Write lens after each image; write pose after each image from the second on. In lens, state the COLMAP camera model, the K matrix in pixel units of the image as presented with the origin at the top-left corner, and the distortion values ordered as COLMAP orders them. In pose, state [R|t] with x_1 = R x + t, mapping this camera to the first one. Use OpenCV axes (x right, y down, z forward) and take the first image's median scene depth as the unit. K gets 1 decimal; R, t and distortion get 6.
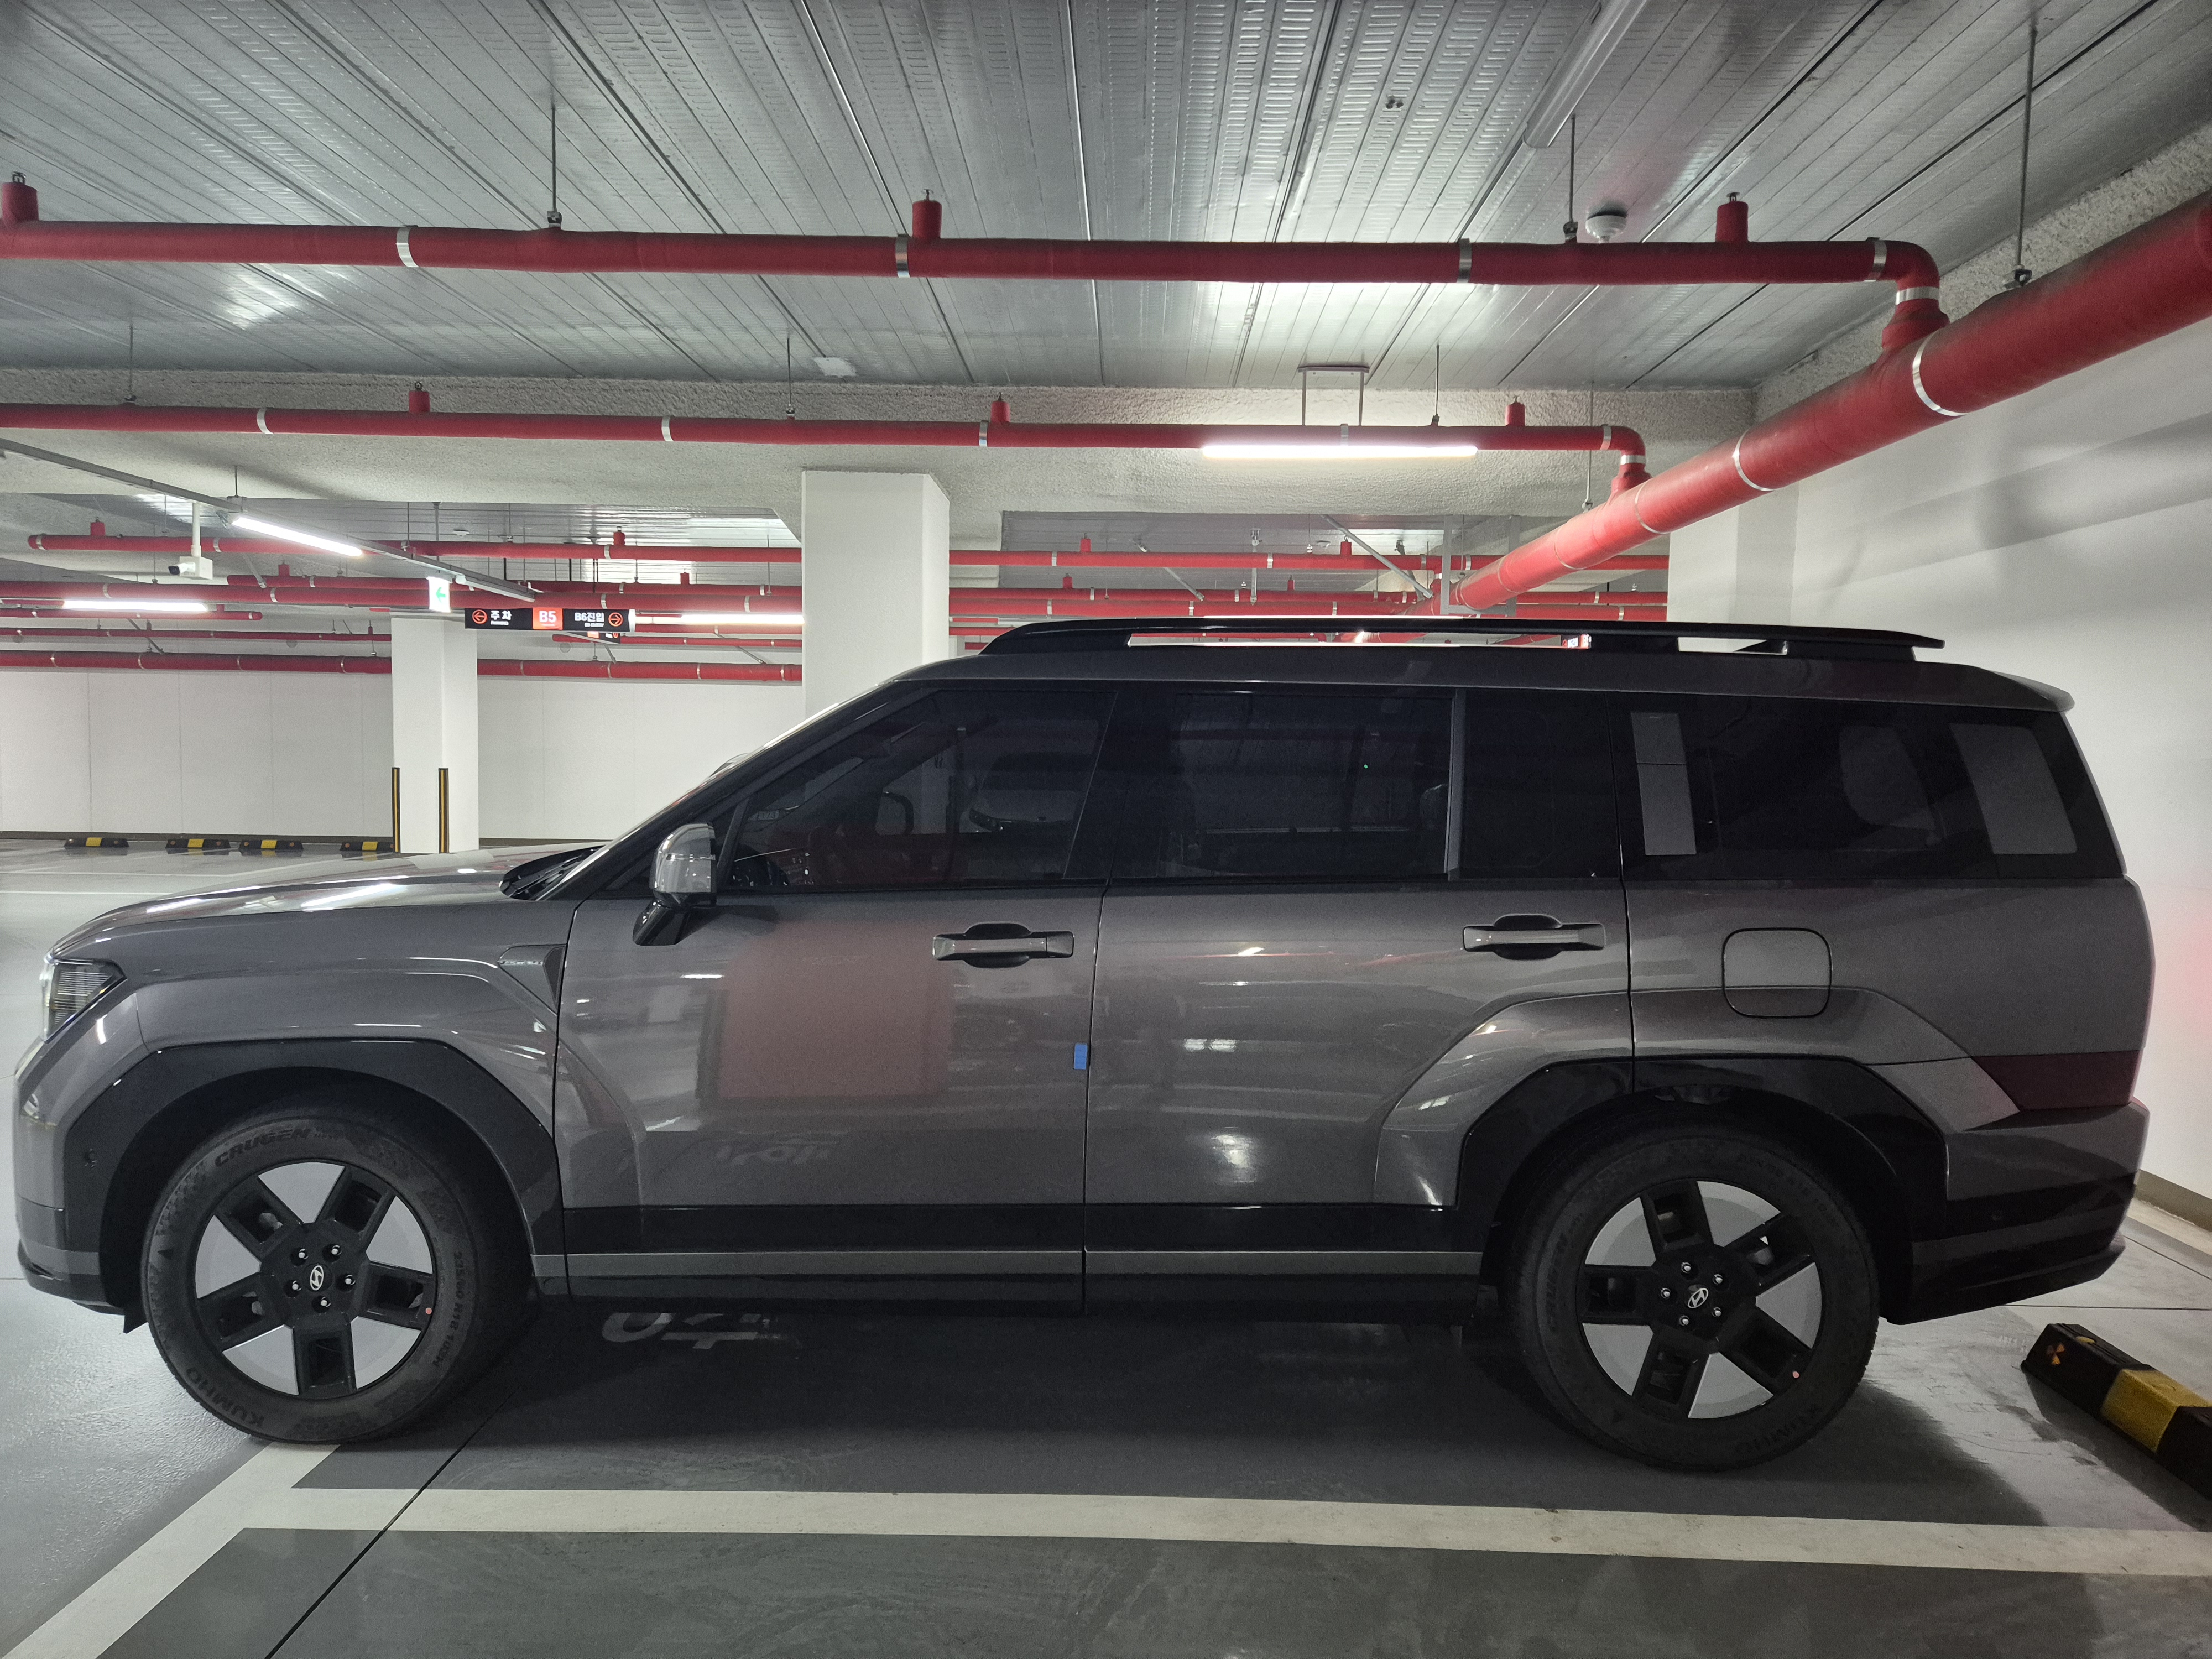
lens RADIAL K [[1523.8, 0, 1105.2], [0, 1523.8, 827.4], [0, 0, 1]] dist [0.033320, -0.005291]
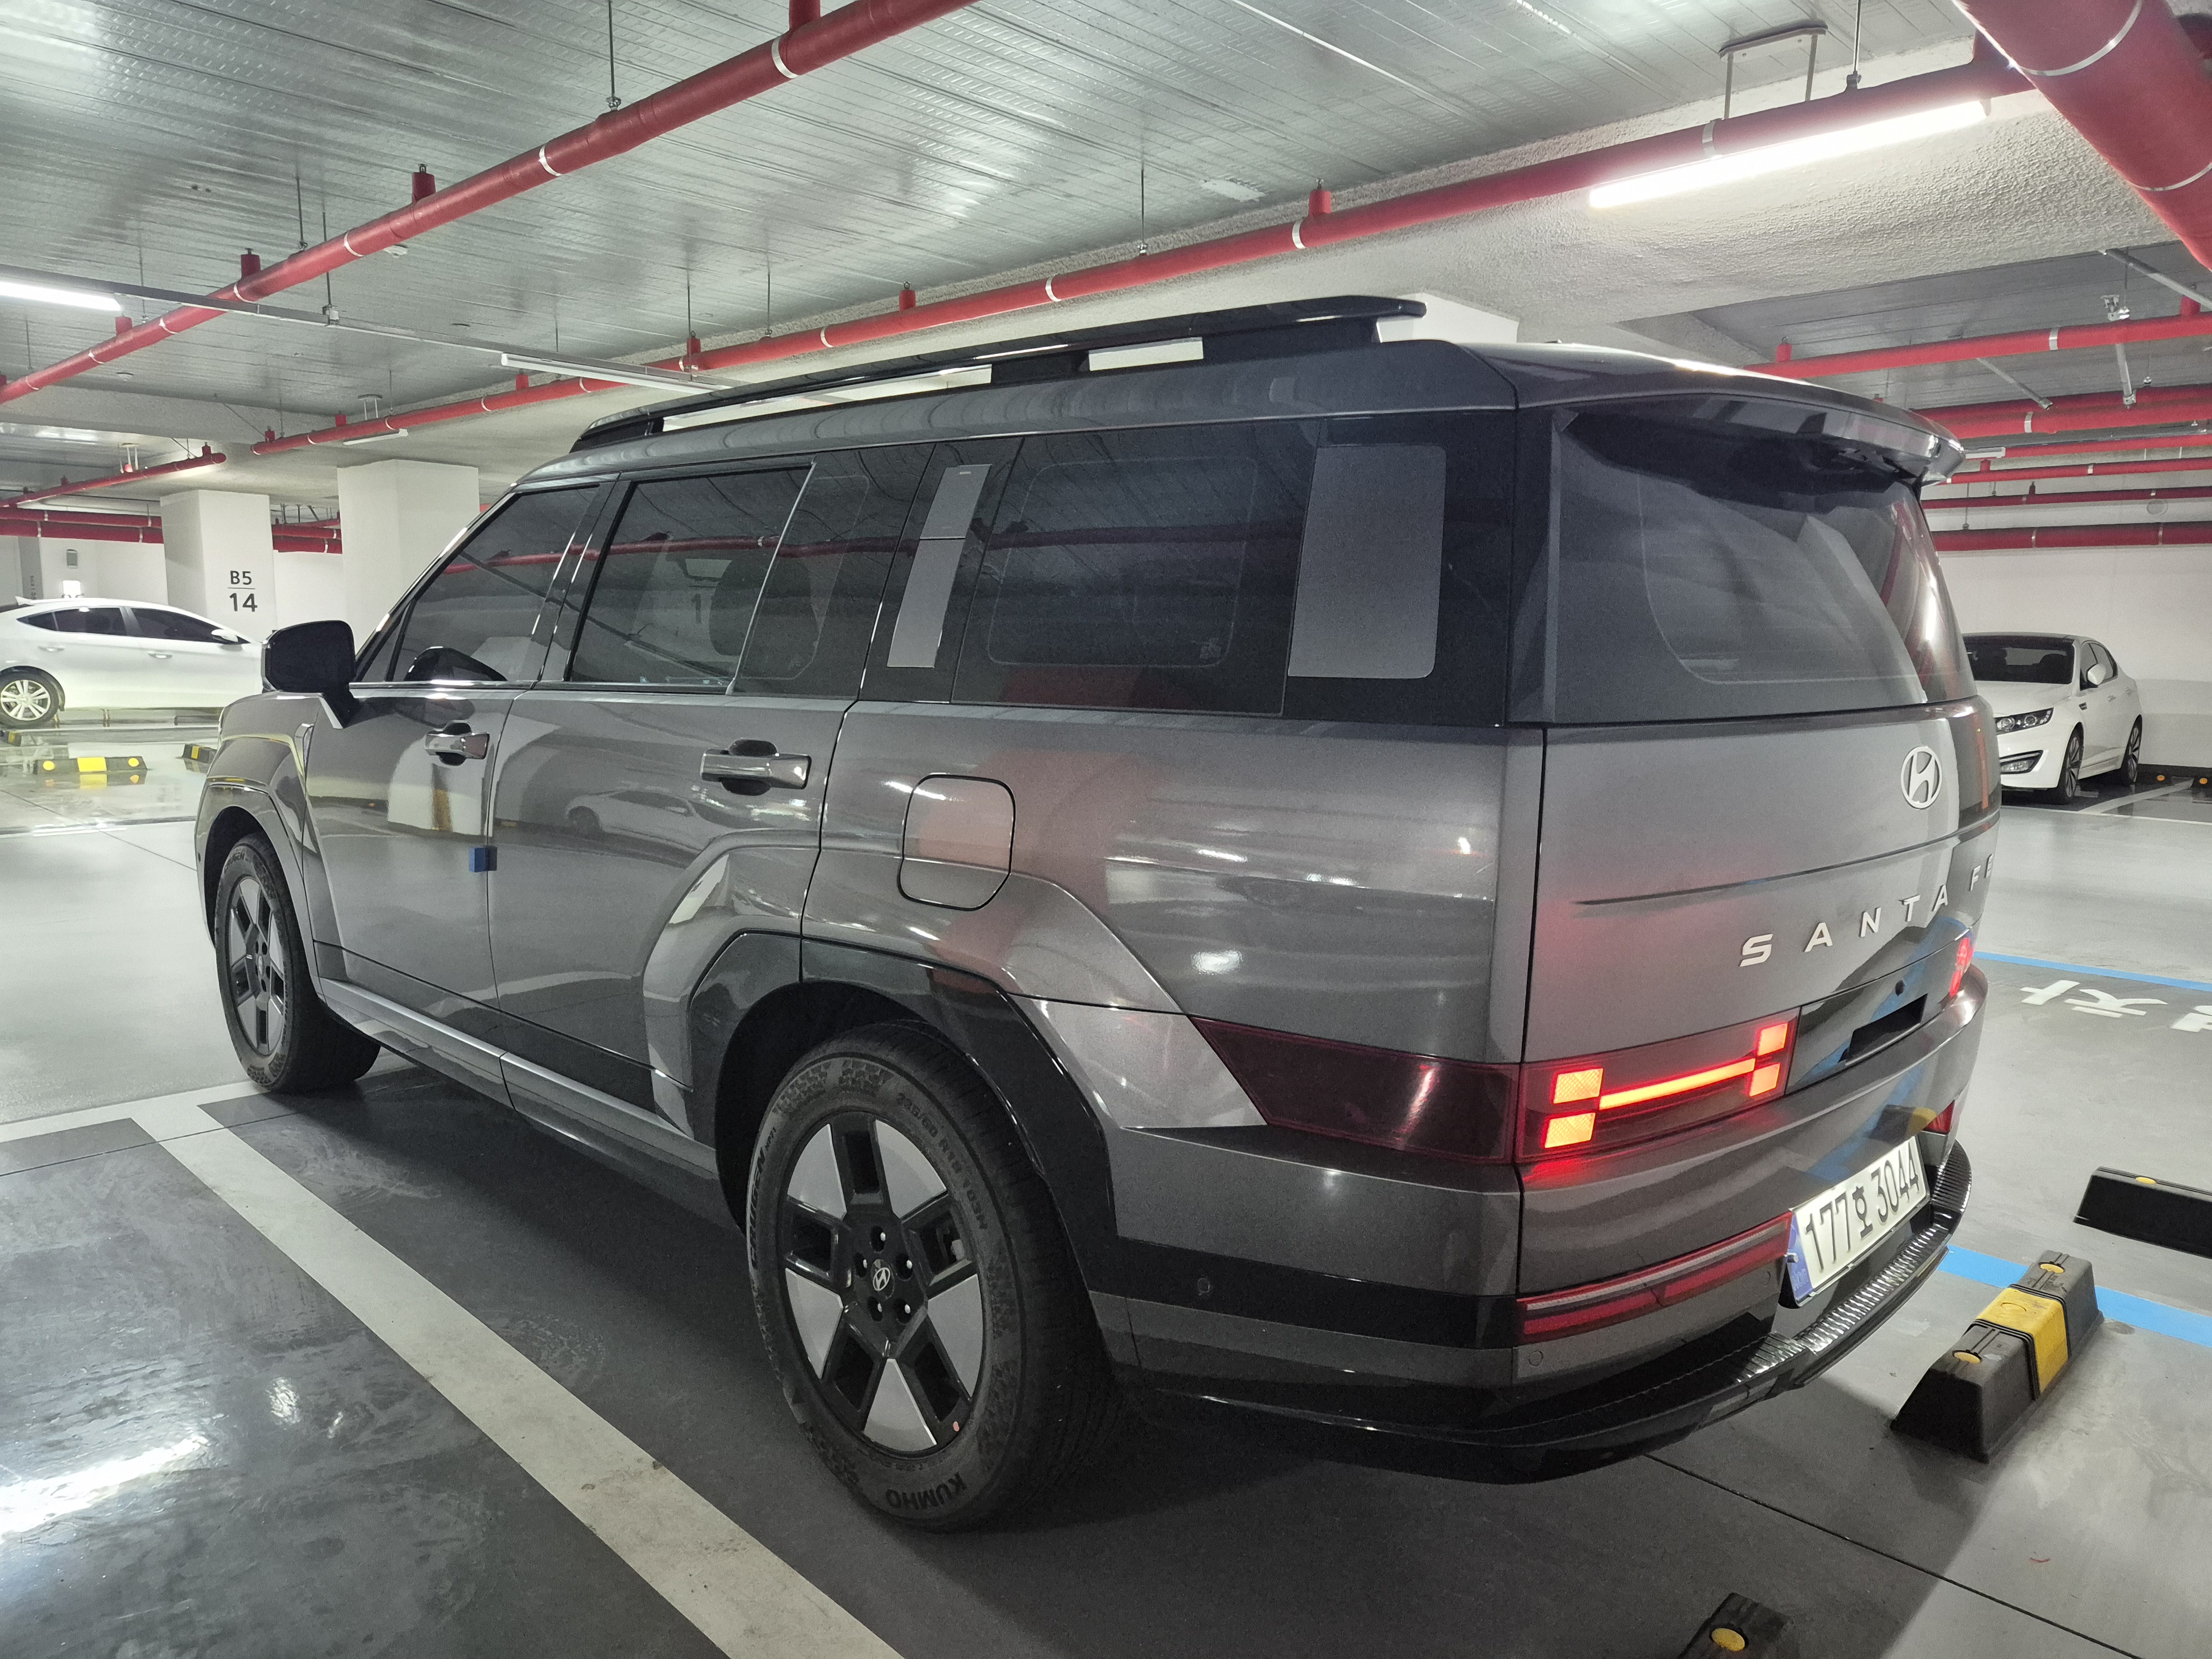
lens RADIAL K [[1523.8, 0, 1100.4], [0, 1523.8, 834.2], [0, 0, 1]] dist [0.033320, -0.005291]
pose [[0.706286, 0.089876, -0.702198, 0.927658], [-0.044516, 0.995584, 0.082653, 0.032200], [0.706526, -0.027118, 0.707168, 0.554835]]
